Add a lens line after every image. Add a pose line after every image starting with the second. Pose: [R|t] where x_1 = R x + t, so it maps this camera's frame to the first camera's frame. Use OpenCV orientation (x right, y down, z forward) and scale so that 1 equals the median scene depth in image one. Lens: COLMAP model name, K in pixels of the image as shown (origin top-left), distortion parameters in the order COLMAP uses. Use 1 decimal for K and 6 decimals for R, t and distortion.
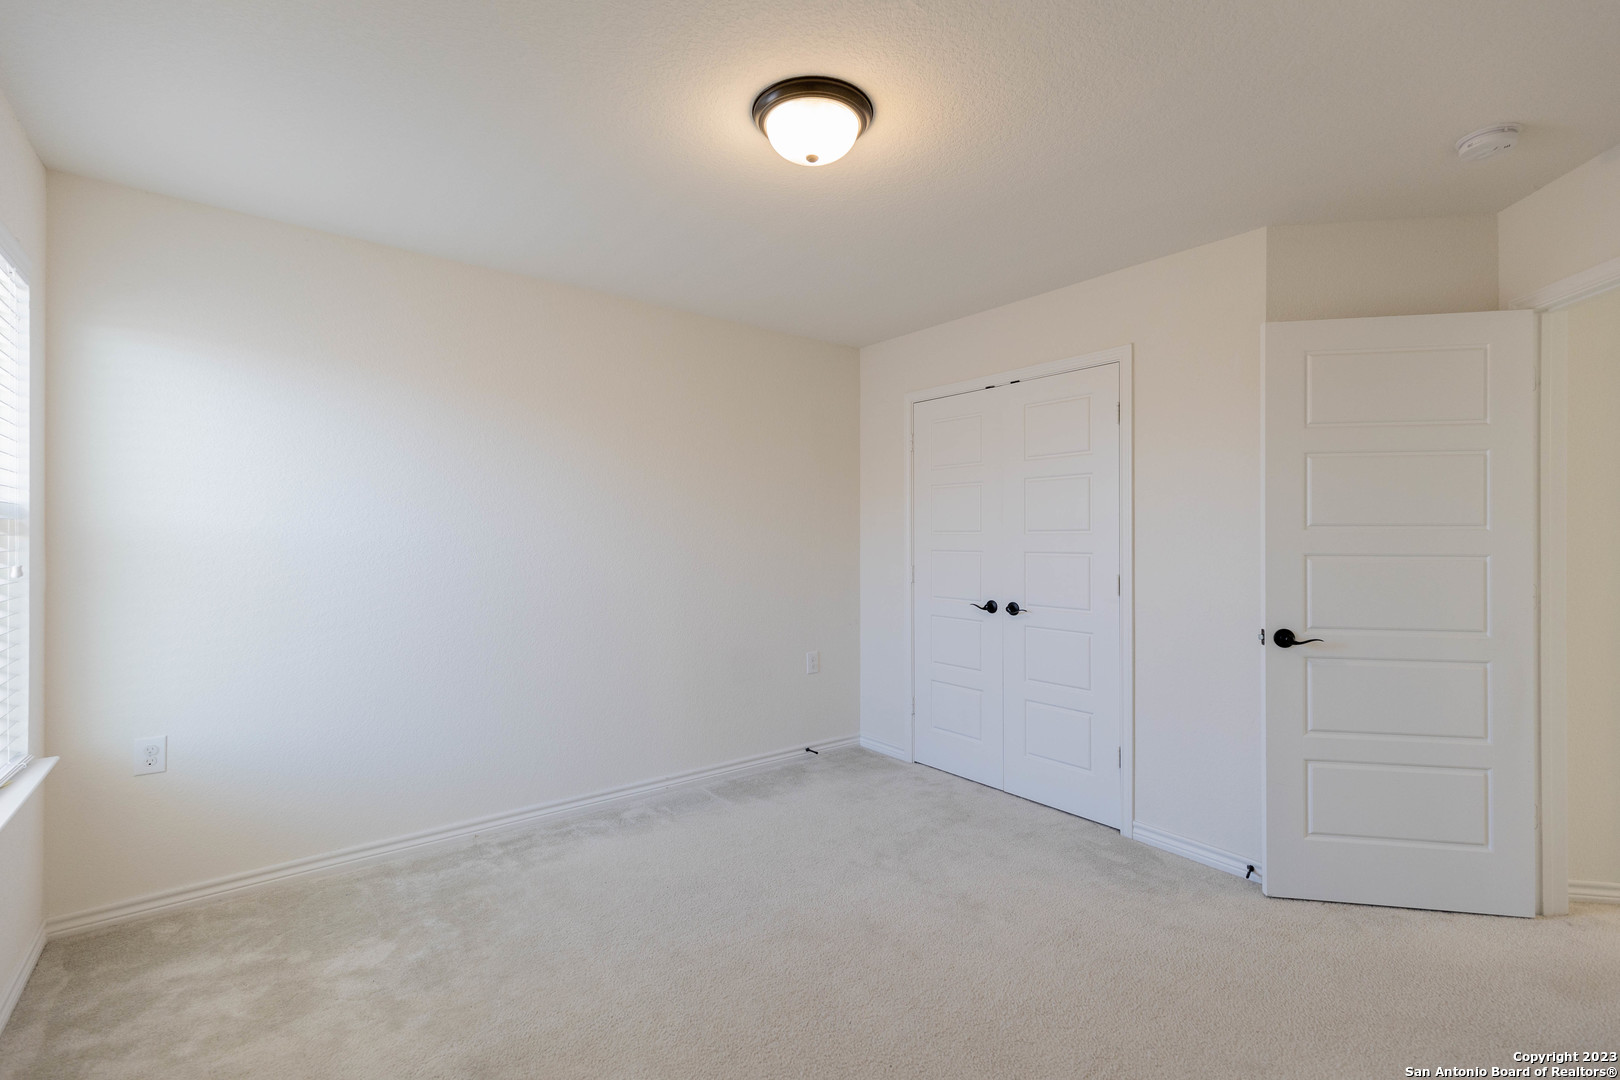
lens RADIAL K [[737.4, 0, 810.0], [0, 737.4, 540.0], [0, 0, 1]] dist [-0.000534, -0.000005]
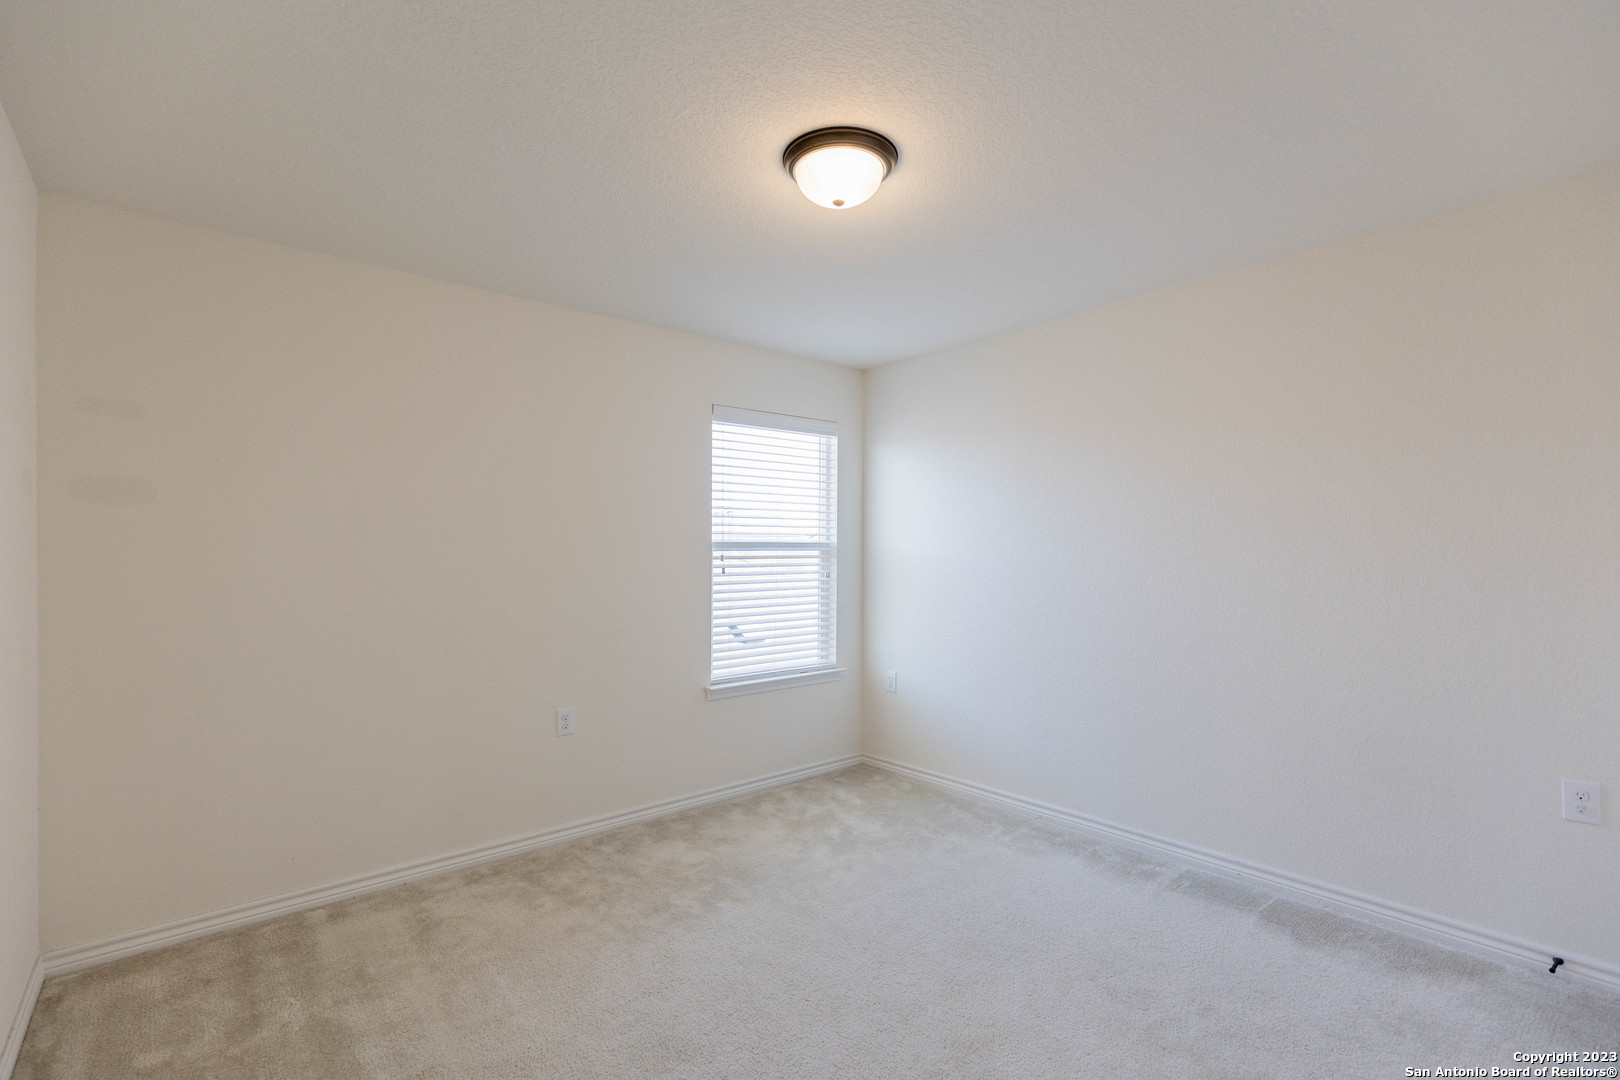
lens RADIAL K [[737.4, 0, 810.0], [0, 737.4, 540.0], [0, 0, 1]] dist [-0.000534, -0.000005]
pose [[0.012745, -0.018770, -0.999743, 0.722144], [0.006781, 0.999802, -0.018685, -0.015258], [0.999896, -0.006541, 0.012870, 0.634455]]
